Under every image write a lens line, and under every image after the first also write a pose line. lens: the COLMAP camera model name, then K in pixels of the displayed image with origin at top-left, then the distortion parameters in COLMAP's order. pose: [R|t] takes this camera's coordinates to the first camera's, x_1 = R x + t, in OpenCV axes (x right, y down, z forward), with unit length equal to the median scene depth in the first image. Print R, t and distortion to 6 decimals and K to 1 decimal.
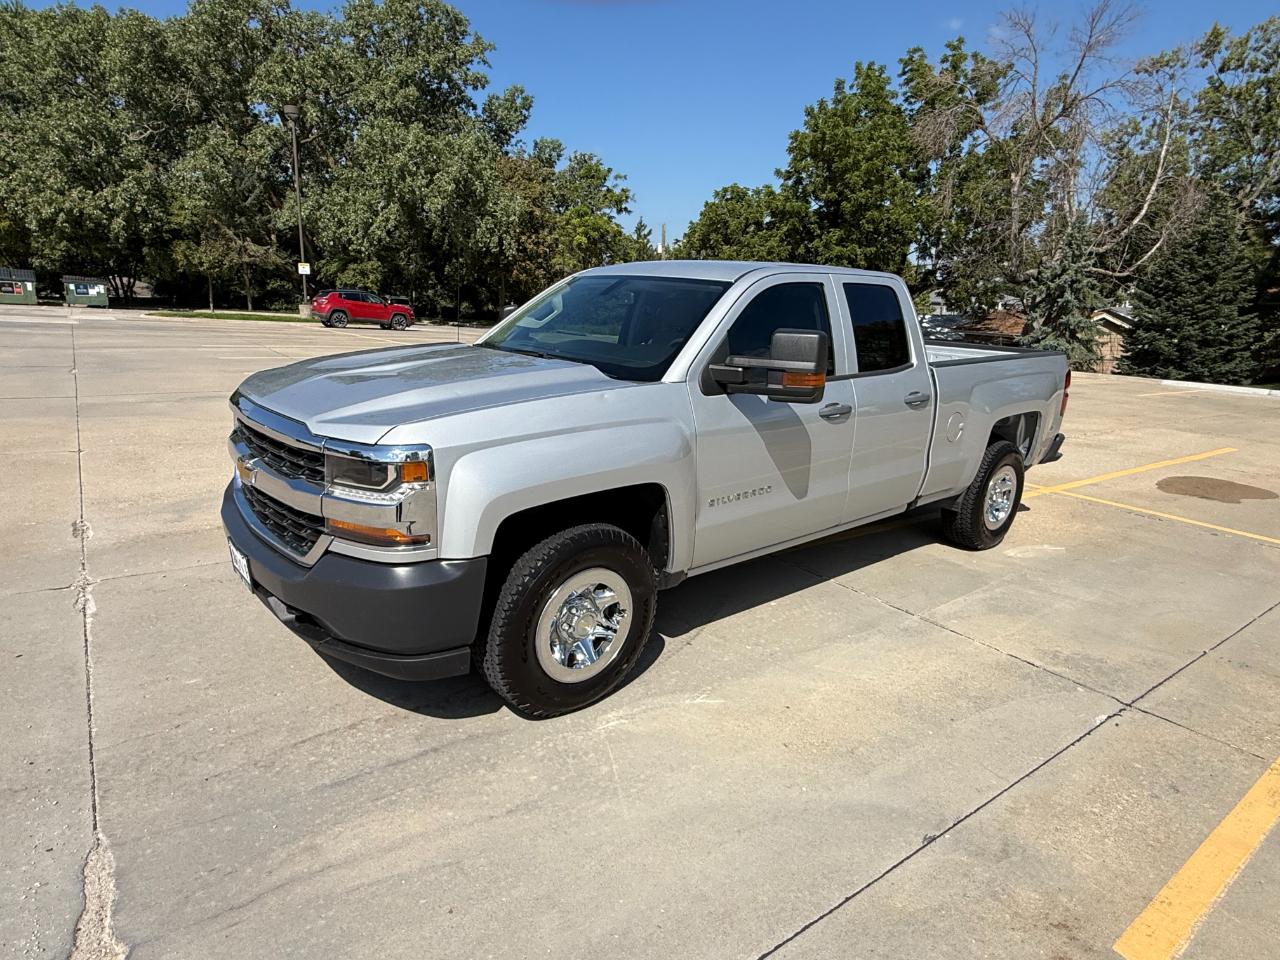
lens RADIAL K [[731.6, 0, 636.6], [0, 731.6, 480.7], [0, 0, 1]] dist [-0.000963, 0.000650]
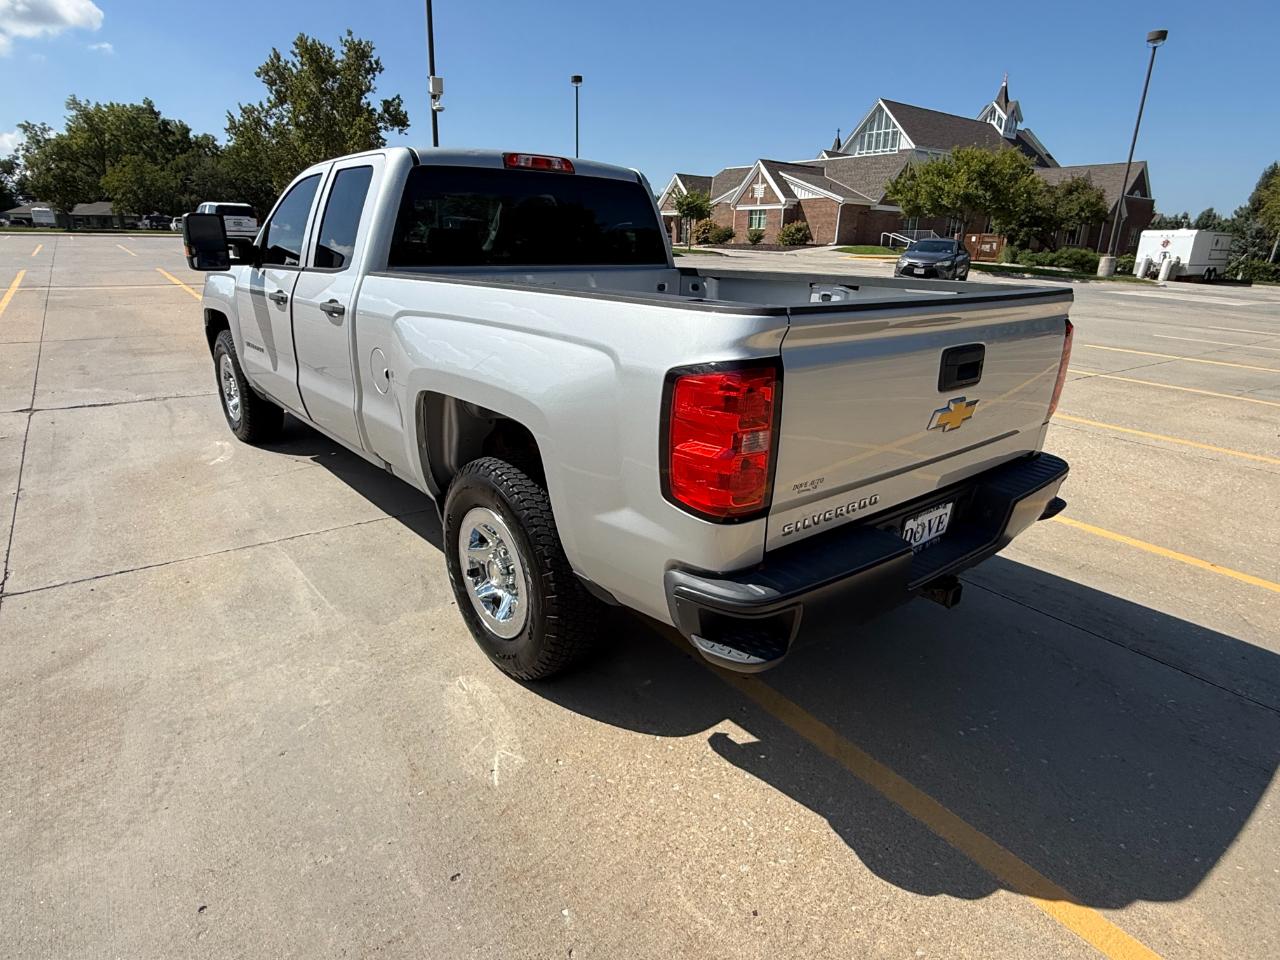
lens RADIAL K [[731.6, 0, 637.3], [0, 731.6, 482.8], [0, 0, 1]] dist [-0.000963, 0.000650]
pose [[0.000647, 0.282441, -0.959284, 0.129859], [-0.276491, 0.921939, 0.271259, -0.026430], [0.961016, 0.265058, 0.078689, 0.141132]]
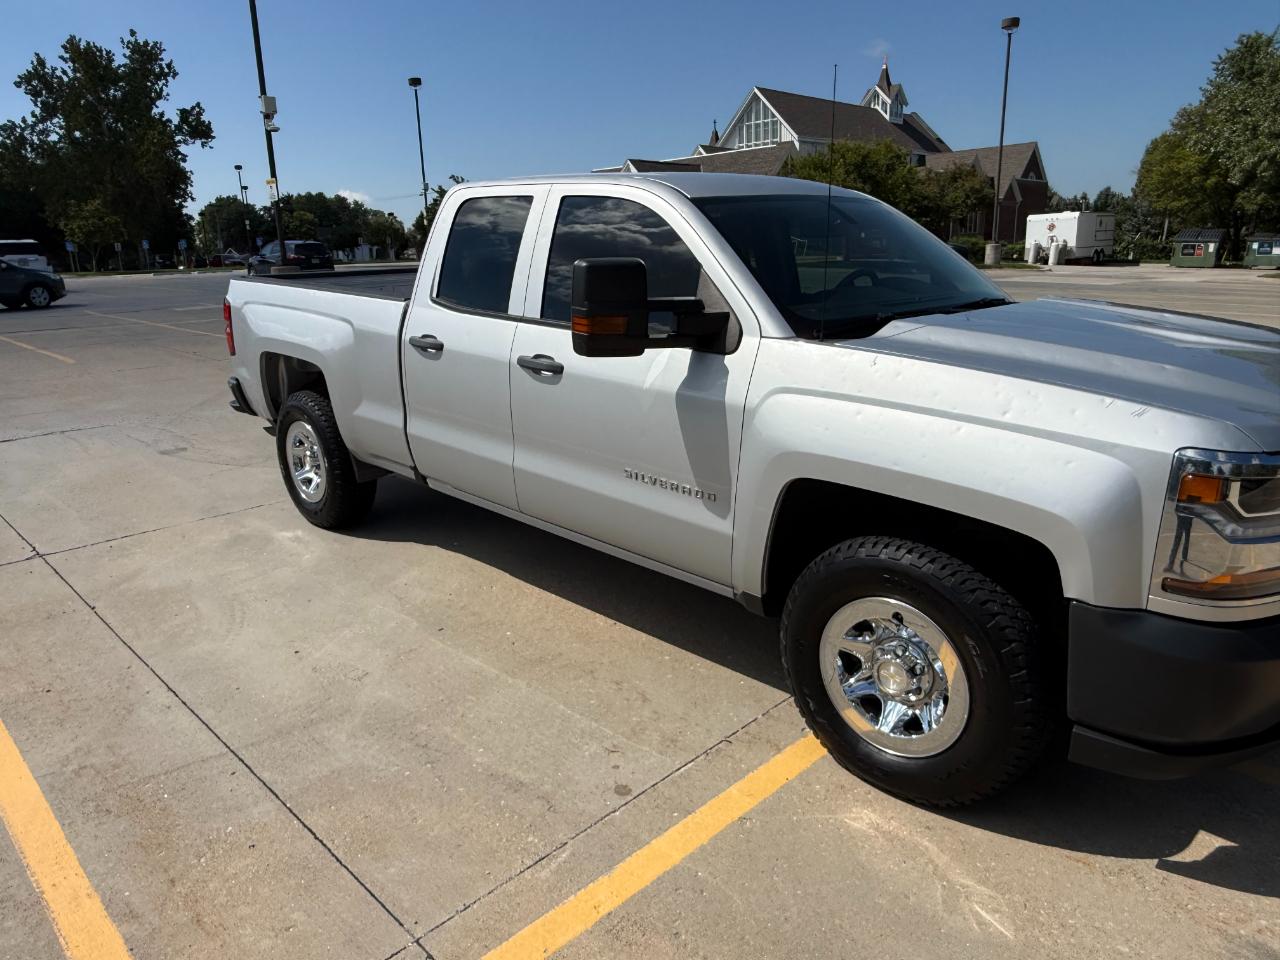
lens RADIAL K [[874.0, 0, 628.2], [0, 874.0, 484.2], [0, 0, 1]] dist [-0.005405, 0.006571]
pose [[0.140826, 0.218328, -0.965661, 0.185039], [-0.215604, 0.958734, 0.185319, -0.024565], [0.966273, 0.182103, 0.182087, 0.139807]]
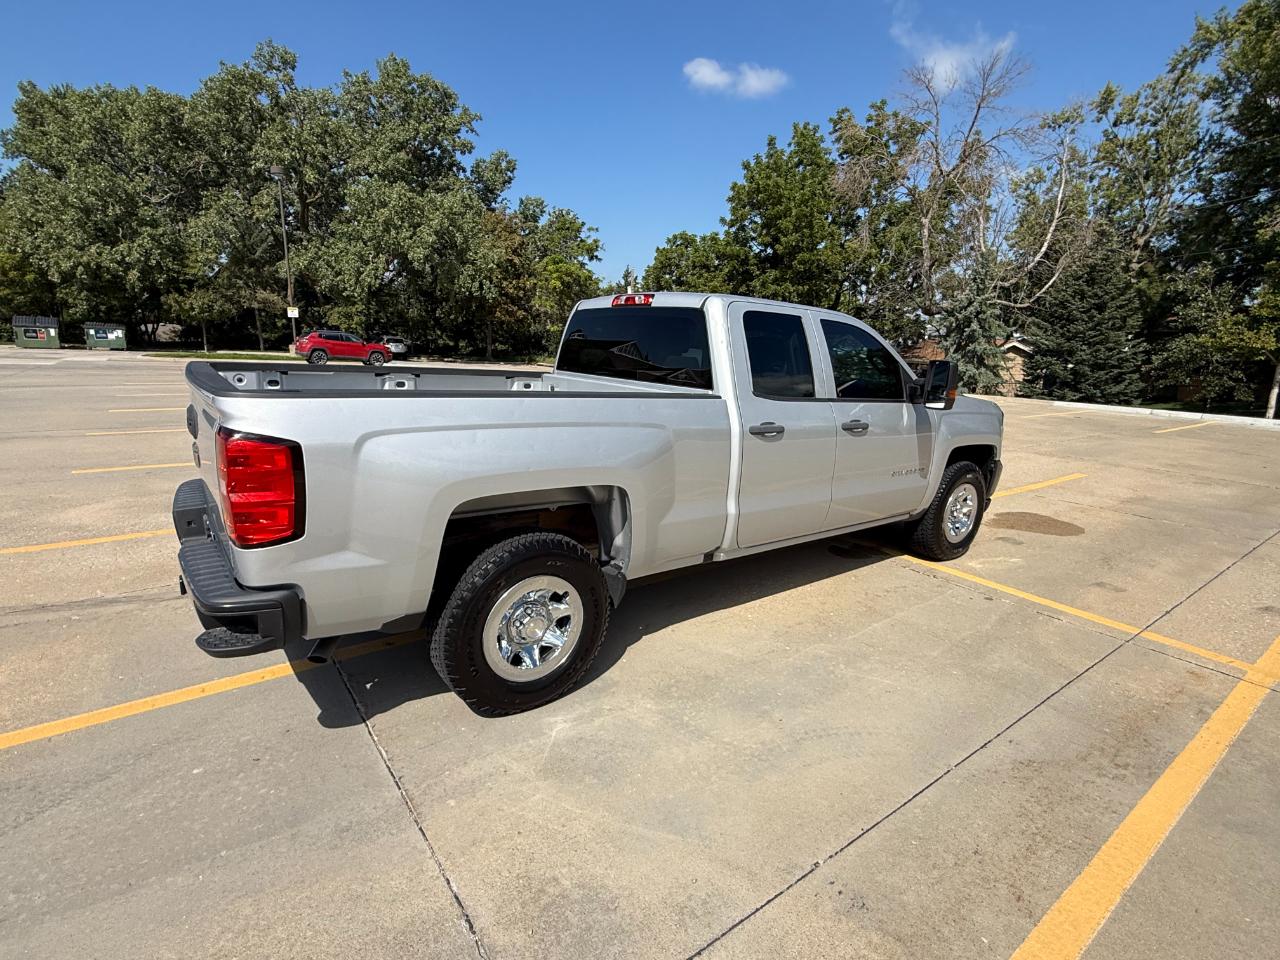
lens RADIAL K [[627.2, 0, 641.6], [0, 627.2, 480.0], [0, 0, 1]] dist [-0.000082, -0.000264]
pose [[0.999887, -0.015025, -0.000554, 0.063419], [0.015012, 0.999707, -0.018966, -0.008126], [0.000839, 0.018955, 0.999820, 0.046424]]
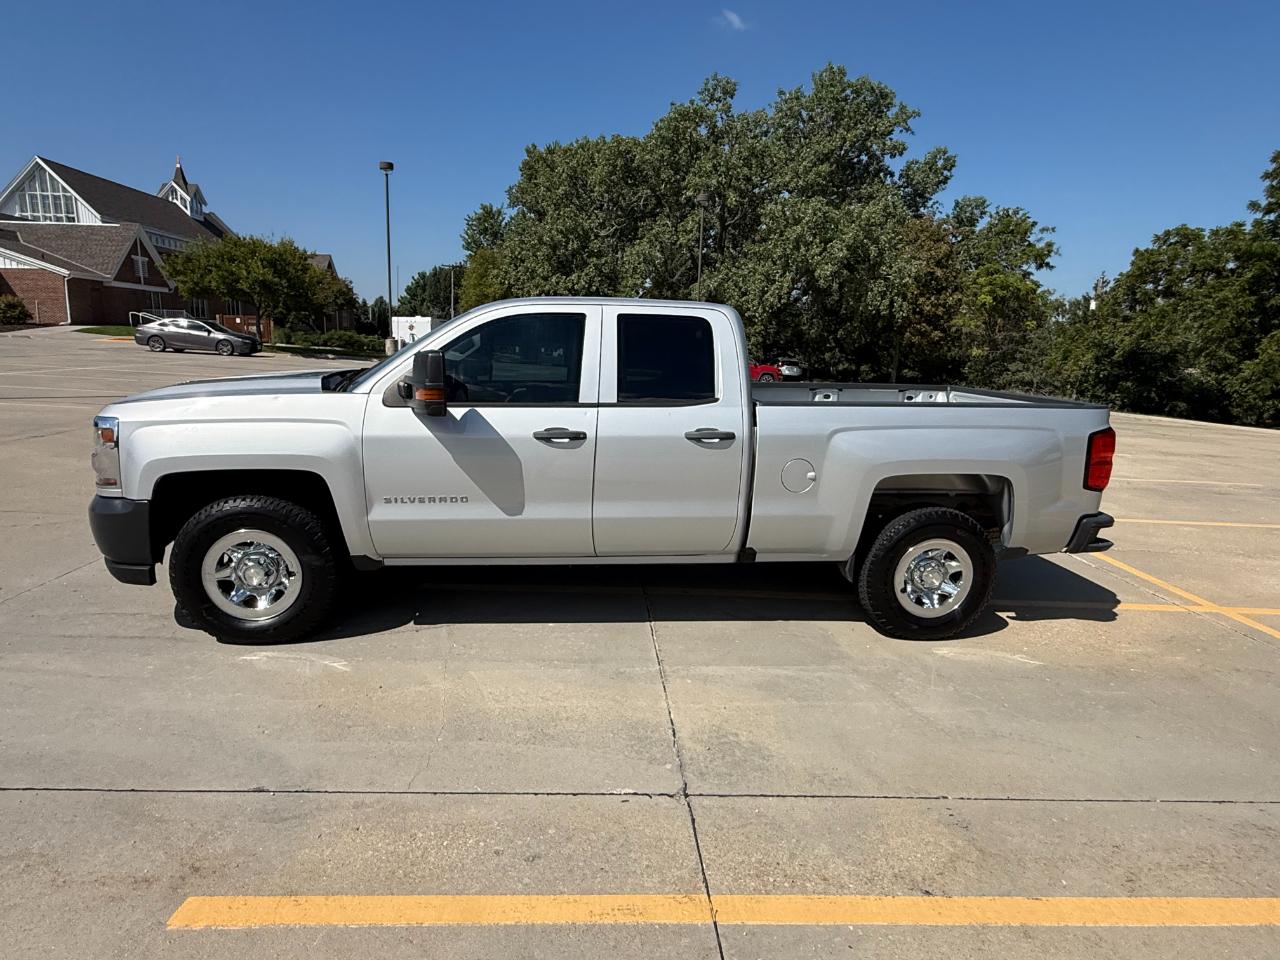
lens RADIAL K [[731.6, 0, 639.2], [0, 731.6, 482.9], [0, 0, 1]] dist [-0.000963, 0.000650]
pose [[0.839446, 0.096218, -0.534858, 0.087781], [-0.139935, 0.989284, -0.041658, -0.000267], [0.525118, 0.109815, 0.843914, 0.019382]]
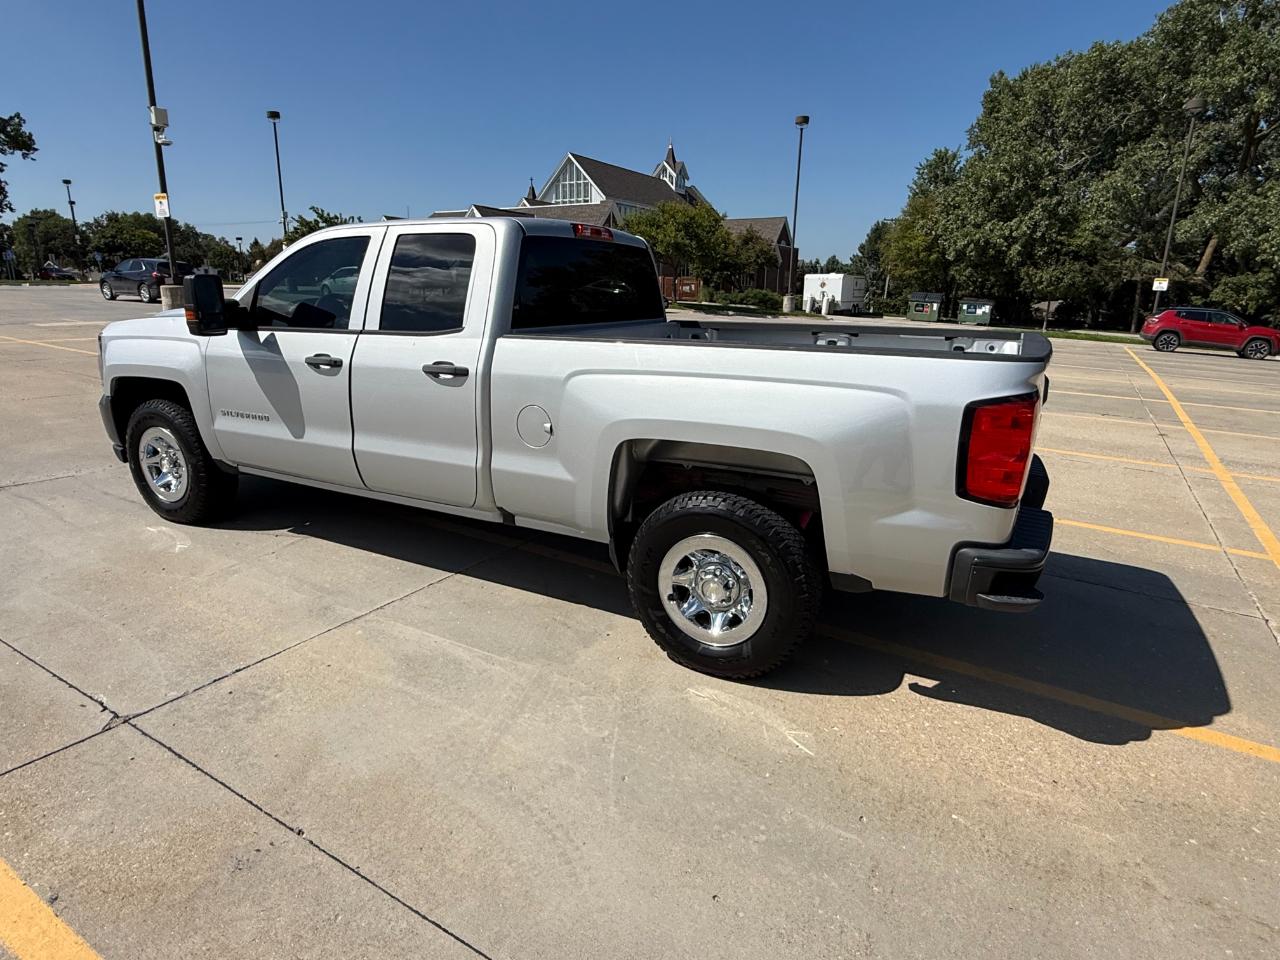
lens RADIAL K [[731.6, 0, 637.1], [0, 731.6, 480.8], [0, 0, 1]] dist [-0.000963, 0.000650]
pose [[0.381687, 0.209611, -0.900210, 0.131991], [-0.240320, 0.962955, 0.122326, -0.015676], [0.892503, 0.169648, 0.417921, 0.094431]]
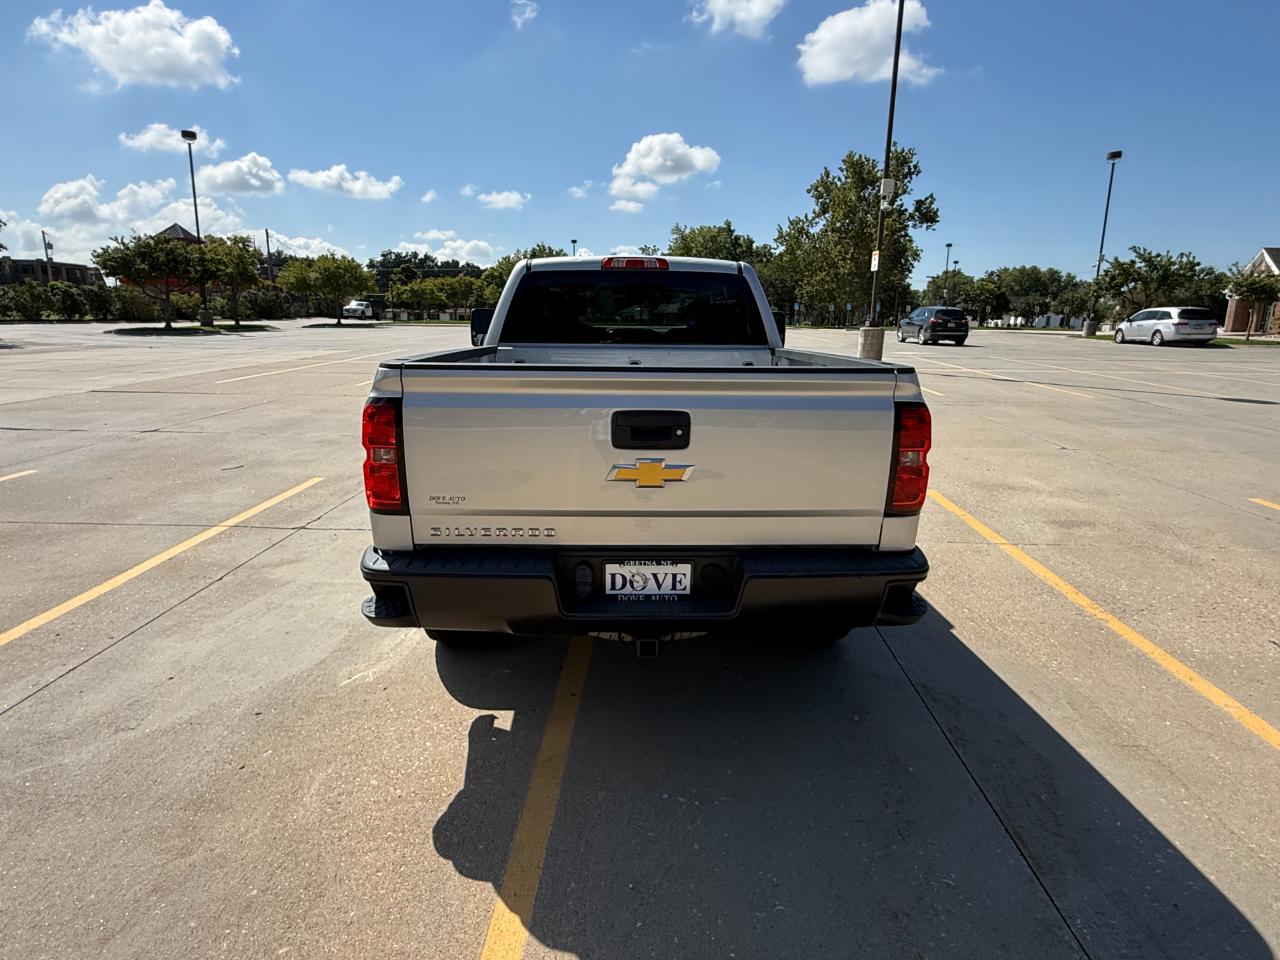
lens RADIAL K [[731.6, 0, 637.9], [0, 731.6, 484.0], [0, 0, 1]] dist [-0.000963, 0.000650]
pose [[-0.622839, 0.128315, -0.771756, 0.121943], [-0.232511, 0.911527, 0.339200, -0.042579], [0.747001, 0.390708, -0.537900, 0.200865]]
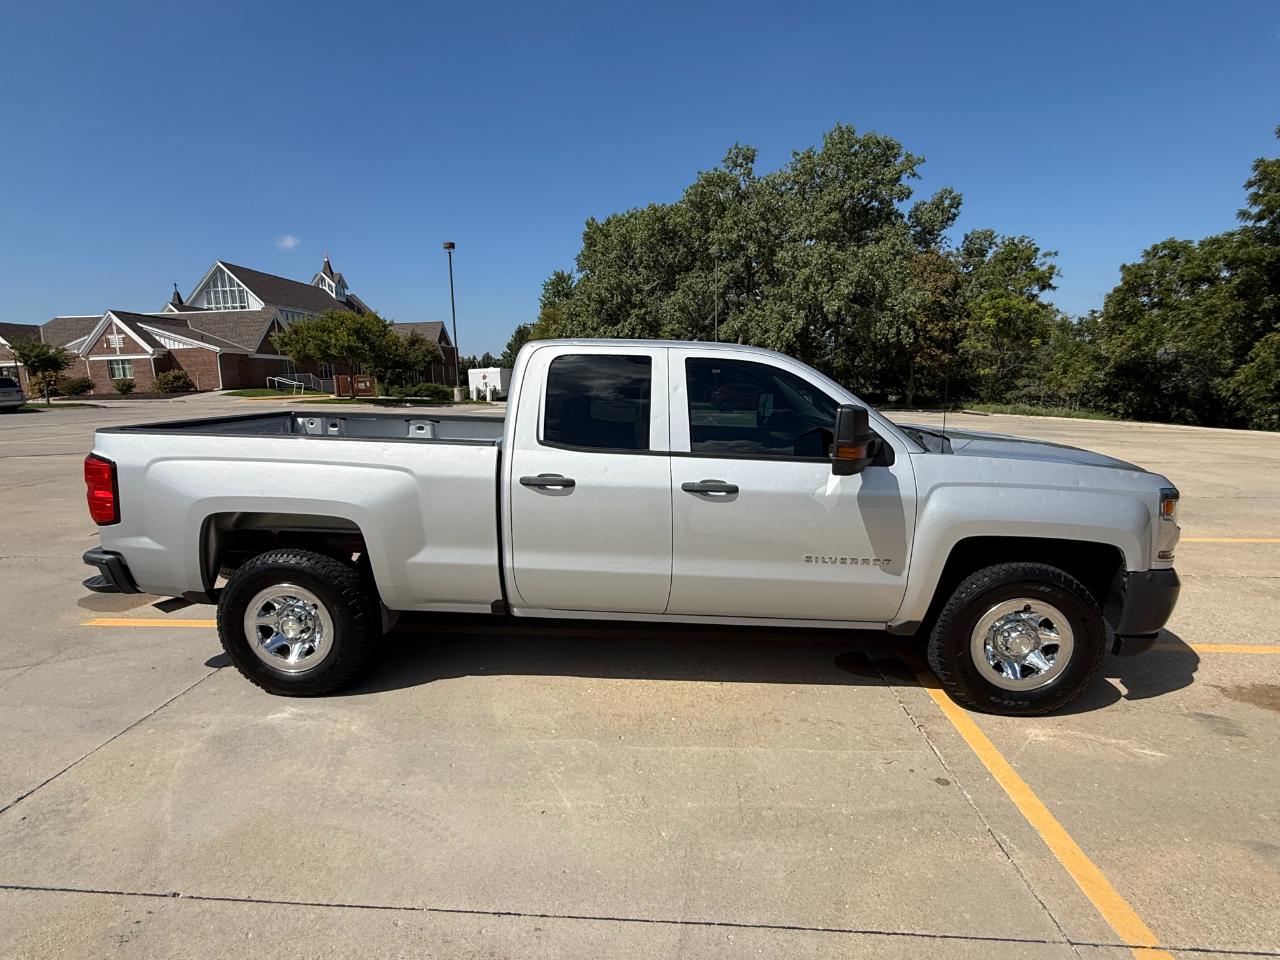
lens RADIAL K [[627.2, 0, 638.2], [0, 627.2, 480.6], [0, 0, 1]] dist [-0.000082, -0.000264]
pose [[0.765816, 0.051738, -0.640975, 0.140365], [-0.114410, 0.991818, -0.056636, -0.013424], [0.632800, 0.116707, 0.765469, 0.079235]]
